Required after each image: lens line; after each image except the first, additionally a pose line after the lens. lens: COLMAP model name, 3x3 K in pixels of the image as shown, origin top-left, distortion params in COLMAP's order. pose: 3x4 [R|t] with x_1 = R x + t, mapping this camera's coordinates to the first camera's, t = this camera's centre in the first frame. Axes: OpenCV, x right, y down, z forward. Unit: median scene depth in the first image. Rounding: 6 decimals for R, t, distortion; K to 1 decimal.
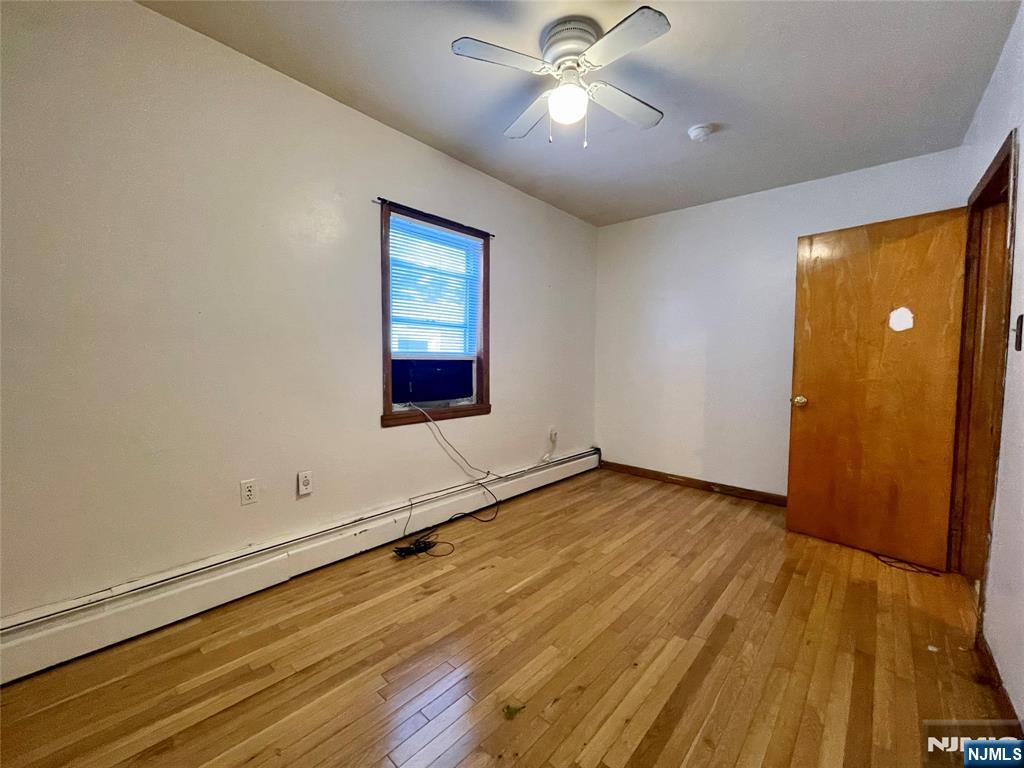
lens RADIAL K [[416.4, 0, 521.3], [0, 416.4, 381.7], [0, 0, 1]] dist [-0.001074, 0.000826]
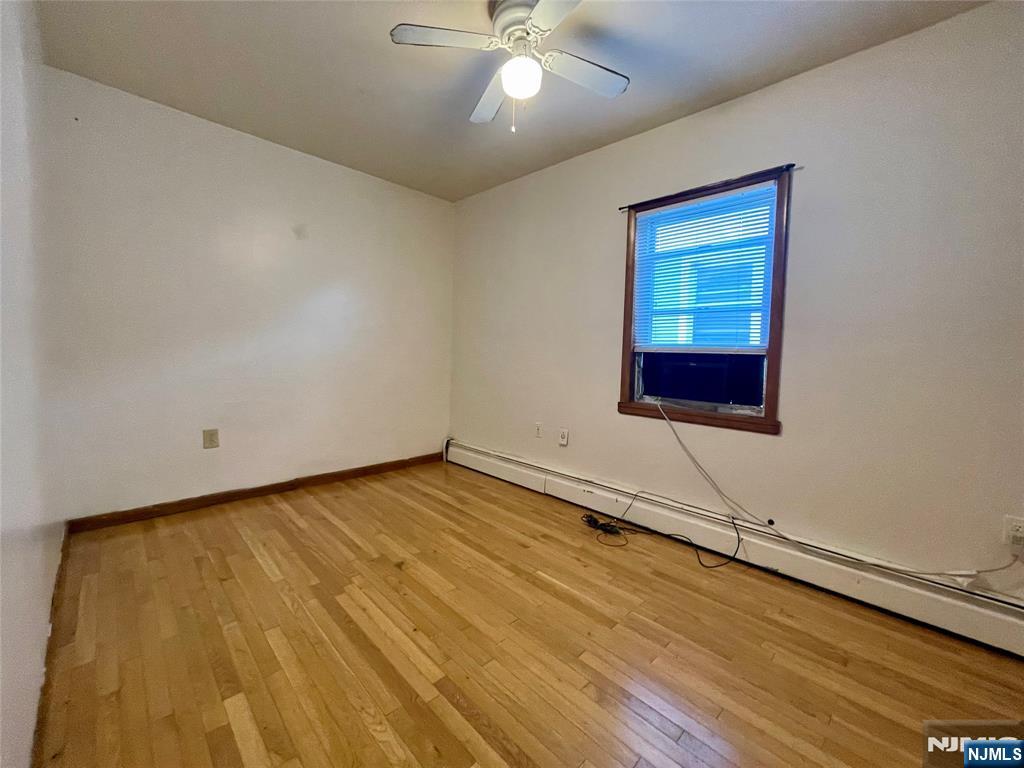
lens RADIAL K [[416.4, 0, 512.7], [0, 416.4, 383.7], [0, 0, 1]] dist [-0.001074, 0.000826]
pose [[-0.073676, 0.065572, -0.995124, 0.759467], [-0.083217, 0.993952, 0.071656, -0.023169], [0.993804, 0.088091, -0.067774, 0.756416]]
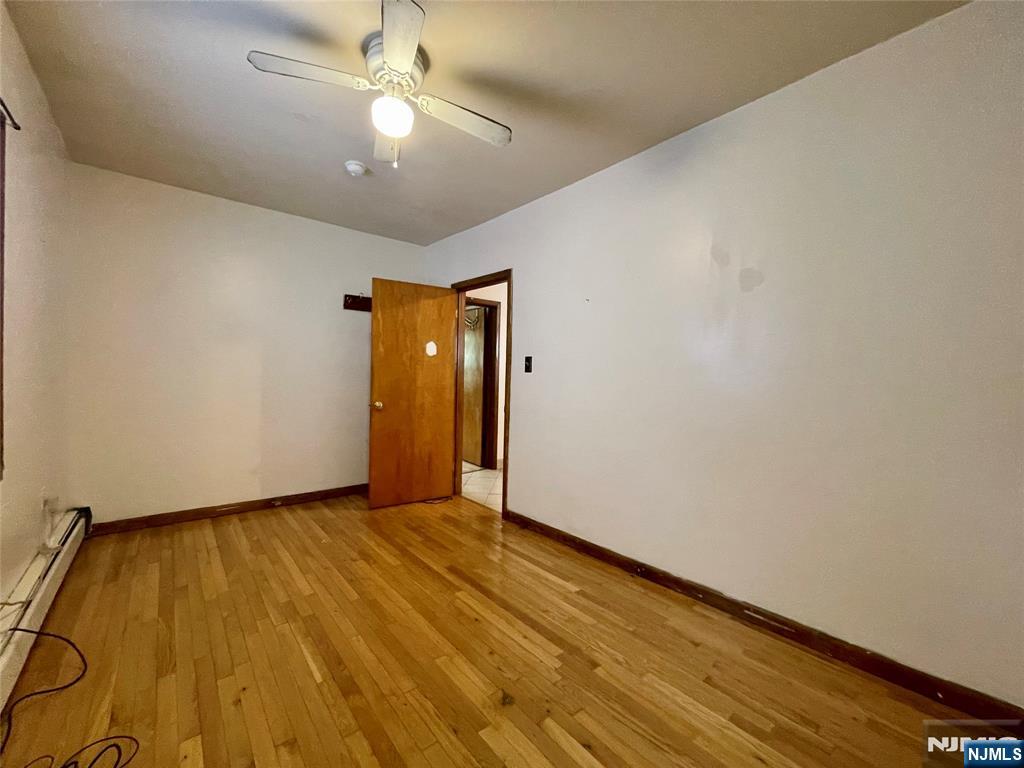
lens RADIAL K [[416.4, 0, 512.0], [0, 416.4, 383.5], [0, 0, 1]] dist [-0.001074, 0.000826]
pose [[0.160349, -0.028608, 0.986646, -0.560813], [0.036149, 0.999080, 0.023093, -0.037825], [-0.986398, 0.031964, 0.161236, 0.399053]]
